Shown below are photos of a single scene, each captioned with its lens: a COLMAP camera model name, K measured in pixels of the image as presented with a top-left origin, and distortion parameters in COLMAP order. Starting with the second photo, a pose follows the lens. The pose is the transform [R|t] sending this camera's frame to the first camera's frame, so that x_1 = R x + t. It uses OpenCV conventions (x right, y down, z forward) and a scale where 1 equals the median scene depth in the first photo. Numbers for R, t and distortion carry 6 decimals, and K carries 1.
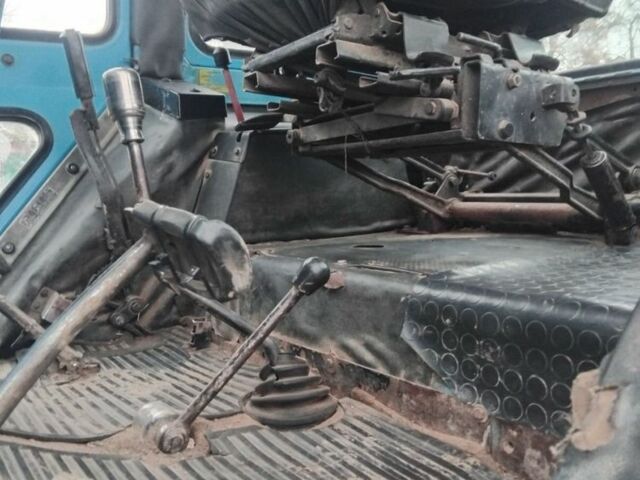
lens RADIAL K [[637.9, 0, 322.0], [0, 637.9, 244.3], [0, 0, 1]] dist [0.148550, -0.304442]
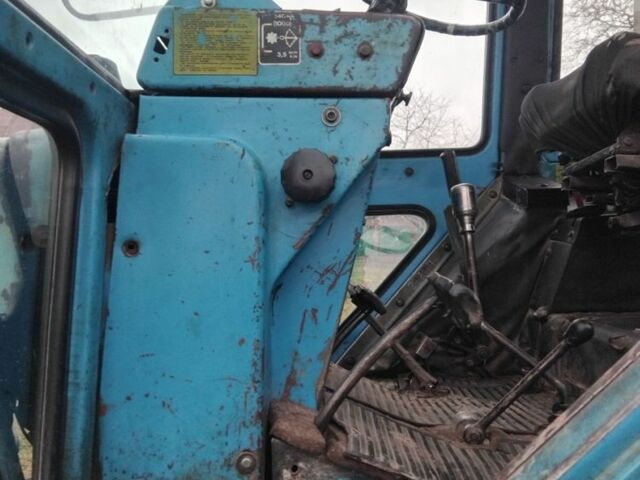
lens RADIAL K [[637.9, 0, 322.0], [0, 637.9, 244.3], [0, 0, 1]] dist [0.148550, -0.304442]
pose [[0.810114, 0.006979, -0.586231, 0.244023], [-0.071186, 0.993702, -0.086543, 0.015019], [0.581934, 0.111841, 0.805508, -0.301429]]
